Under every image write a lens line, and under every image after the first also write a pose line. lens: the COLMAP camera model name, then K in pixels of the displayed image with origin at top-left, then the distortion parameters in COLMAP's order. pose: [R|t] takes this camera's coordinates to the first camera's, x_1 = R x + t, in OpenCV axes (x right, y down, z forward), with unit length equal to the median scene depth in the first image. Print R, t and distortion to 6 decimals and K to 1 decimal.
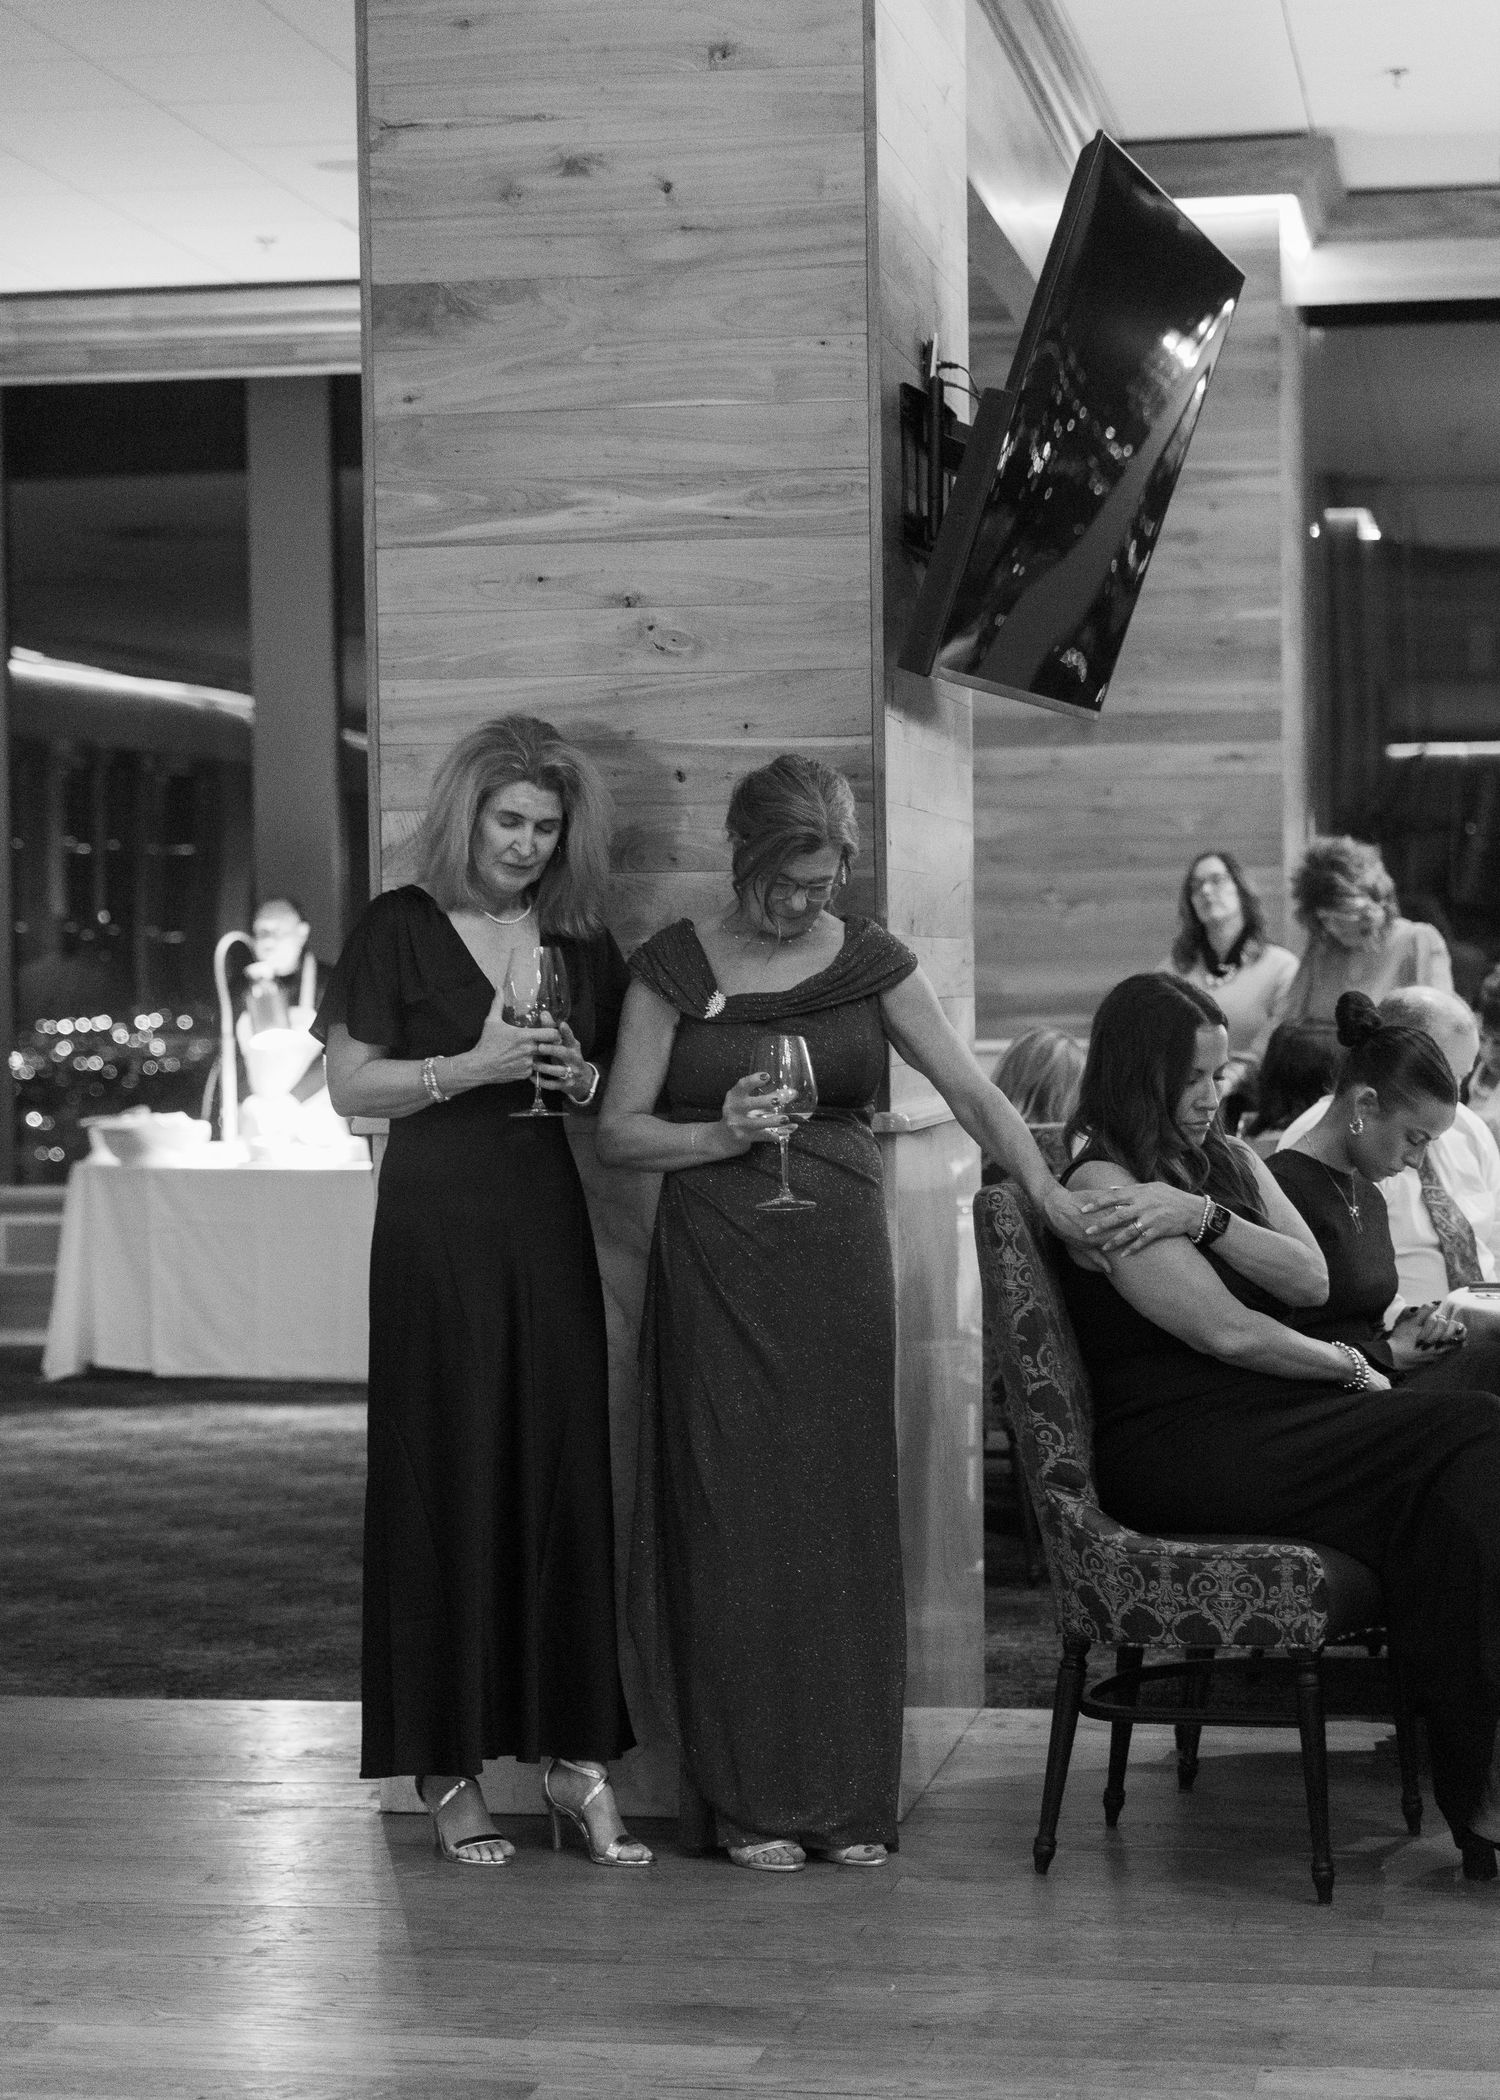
lens RADIAL K [[4400.9, 0, 772.3], [0, 4400.9, 1150.0], [0, 0, 1]] dist [0.034321, -0.348739]
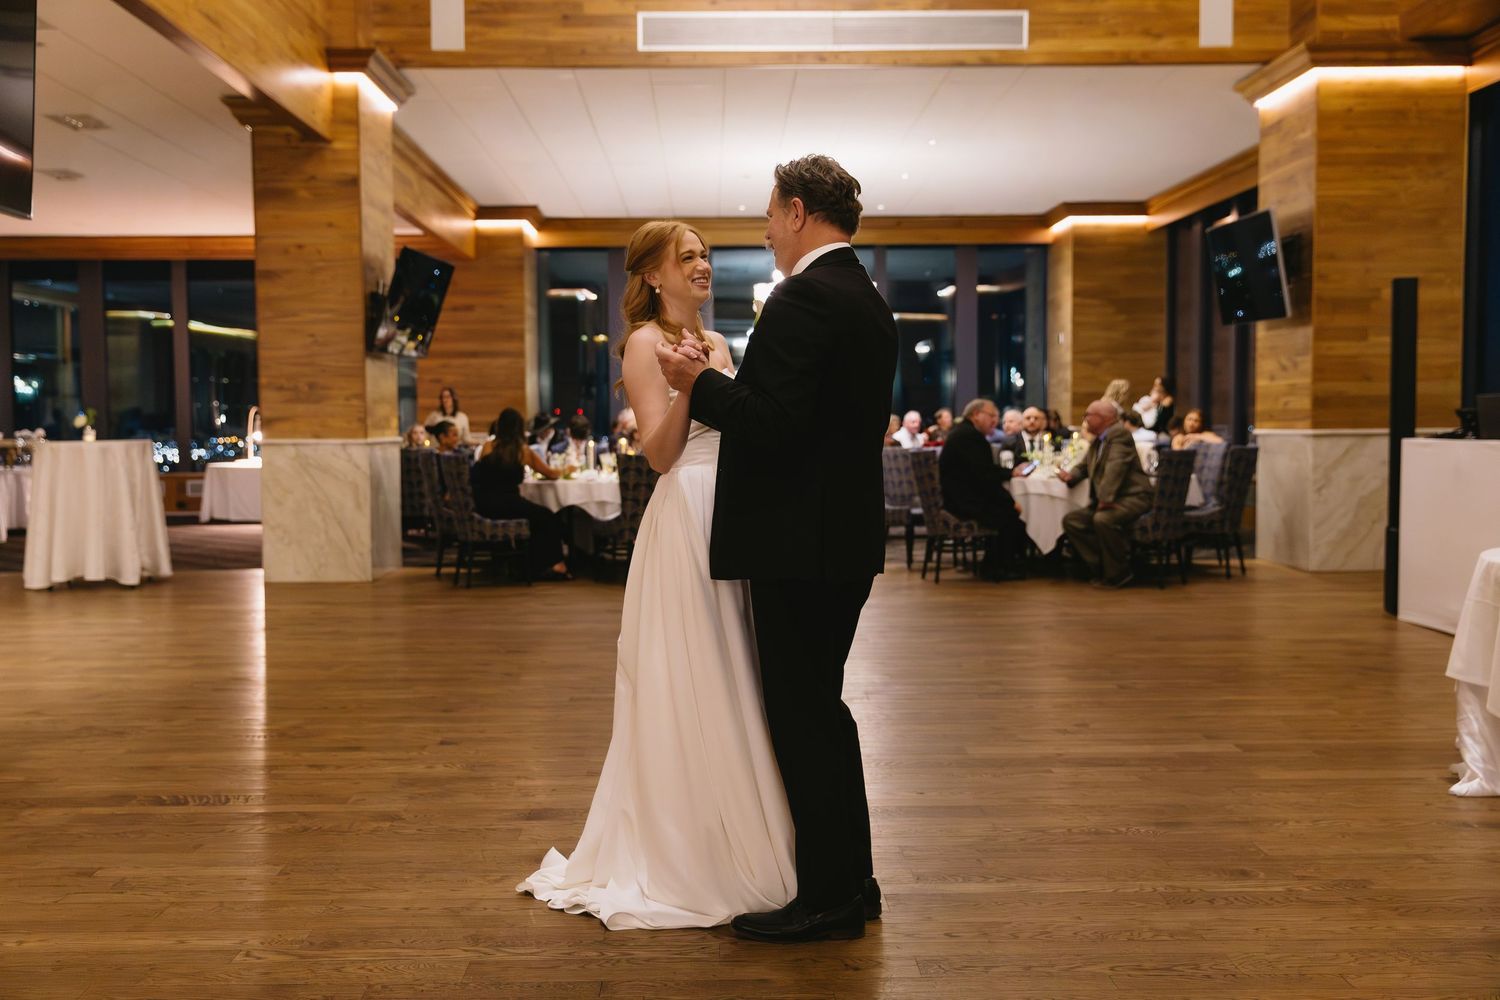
lens RADIAL K [[1448.6, 0, 725.7], [0, 1448.6, 506.2], [0, 0, 1]] dist [0.015270, 0.010501]
pose [[0.984637, -0.007838, 0.174439, 0.136699], [0.004808, 0.999830, 0.017784, 0.038878], [-0.174549, -0.016672, 0.984507, -0.674668]]
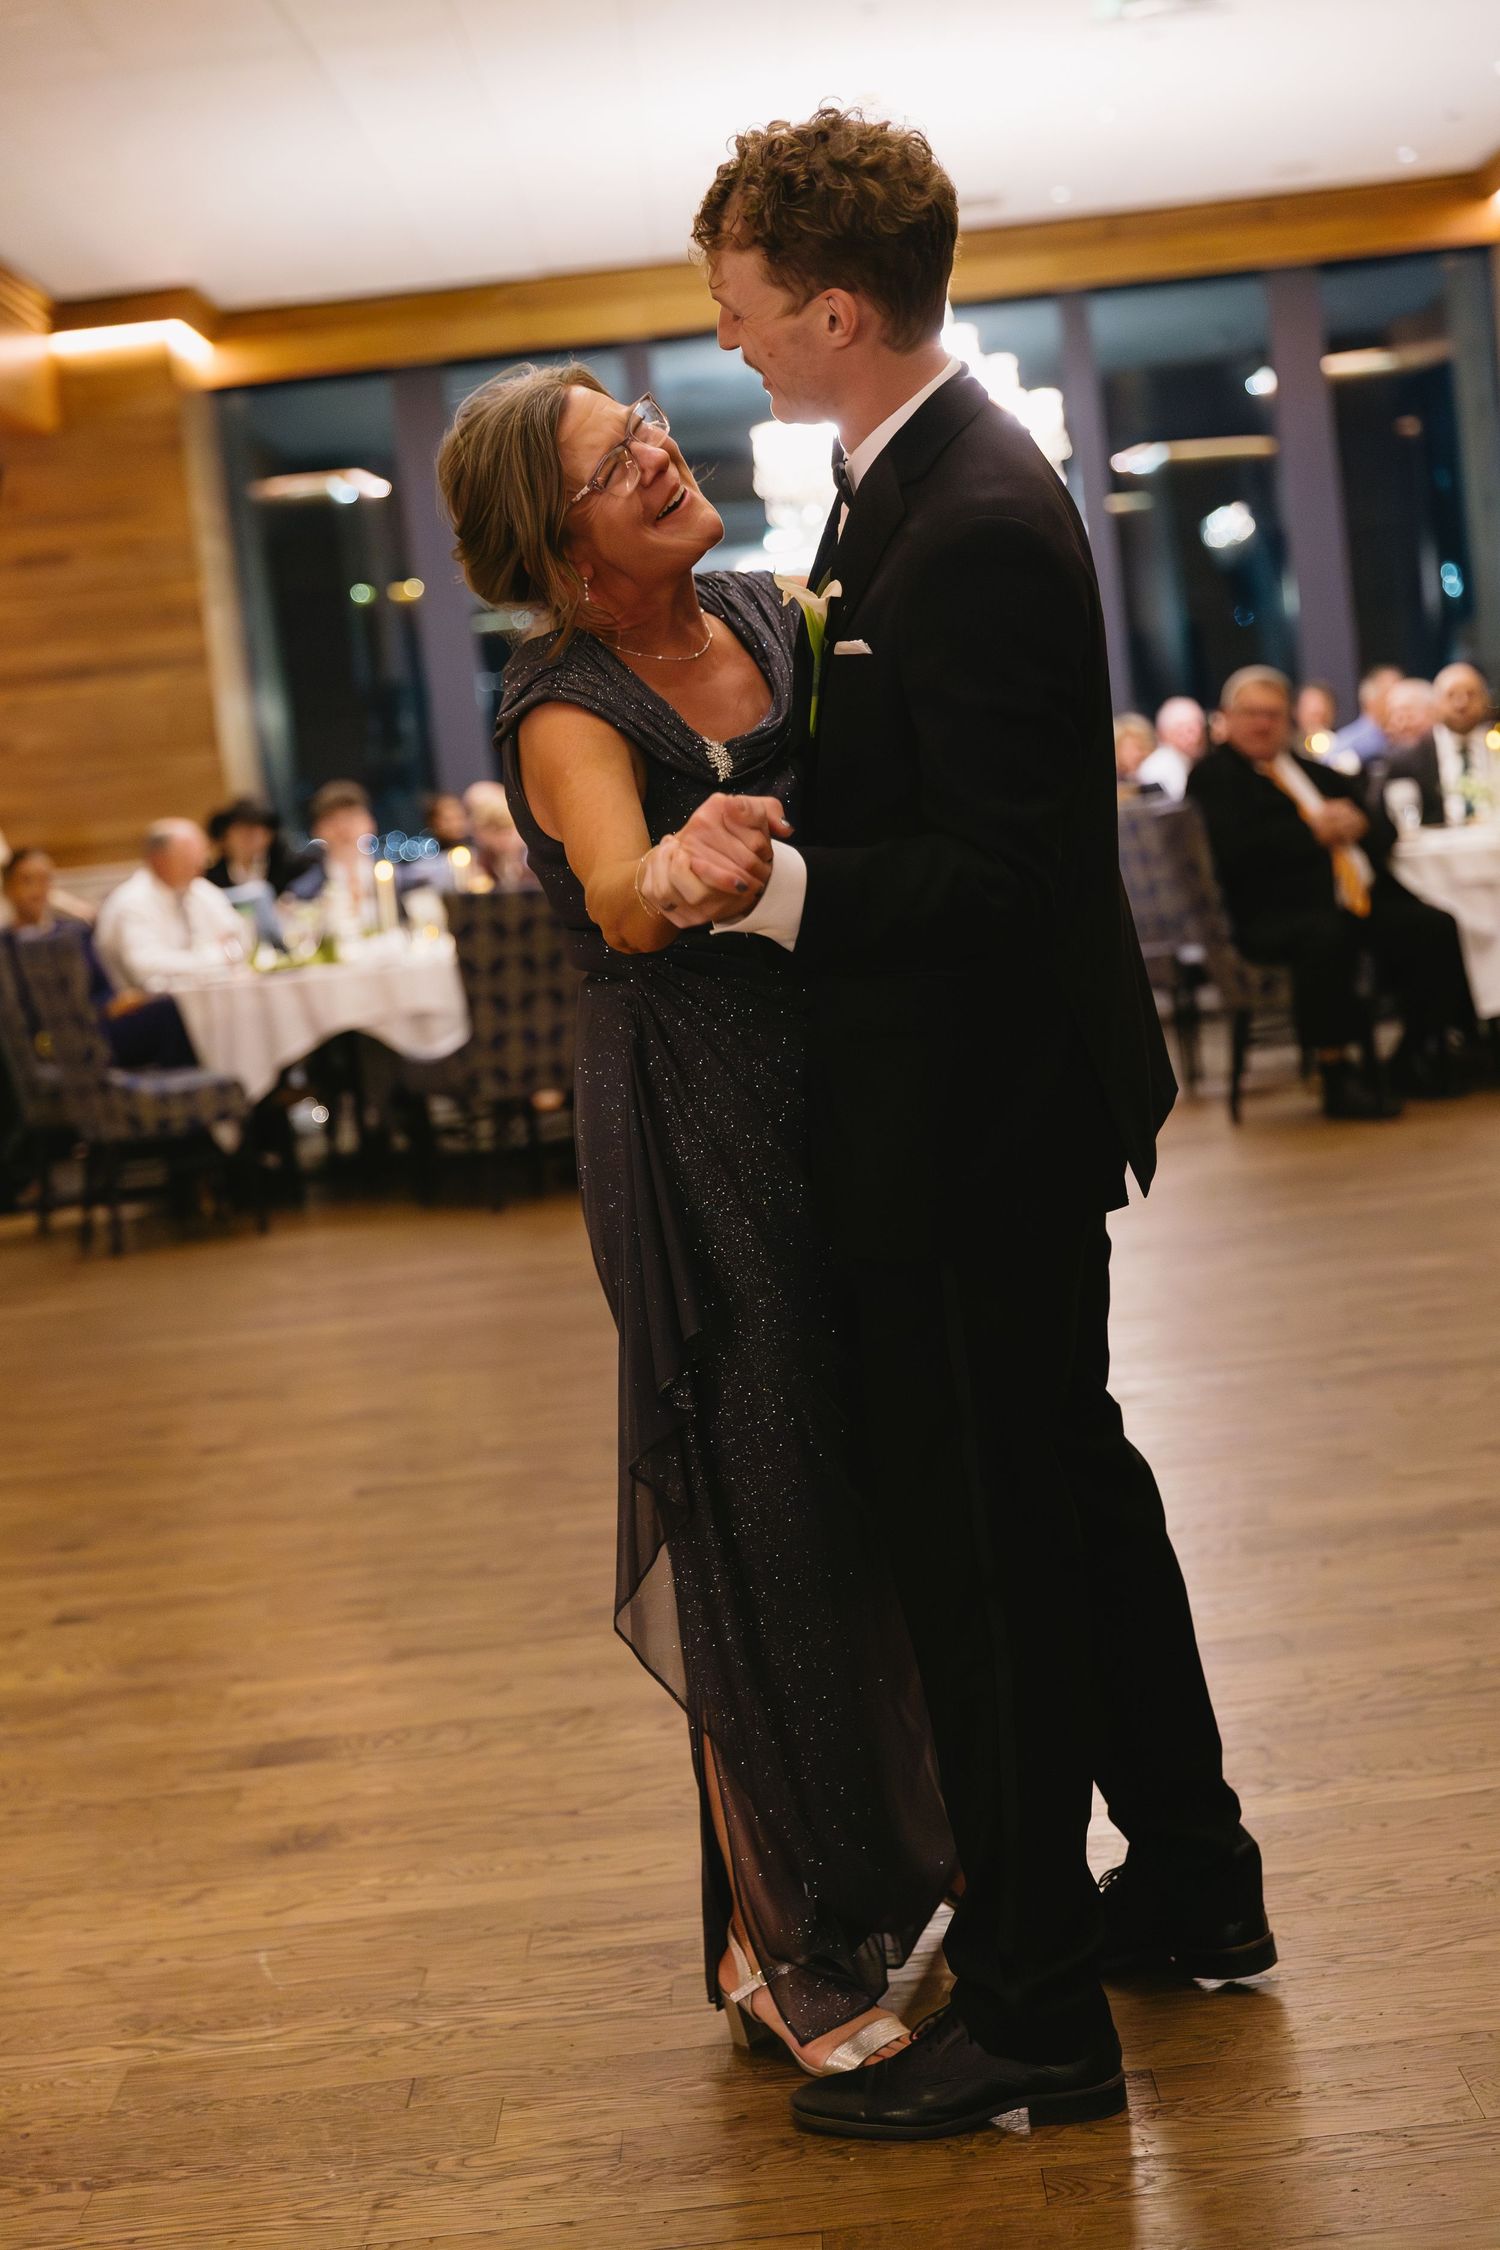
lens RADIAL K [[3709.5, 0, 760.8], [0, 3709.5, 1172.1], [0, 0, 1]] dist [-0.012502, 0.092987]
pose [[0.979988, -0.118651, 0.159829, 0.156125], [0.108744, 0.991644, 0.069399, 0.034010], [-0.166728, -0.050630, 0.984702, -0.753350]]
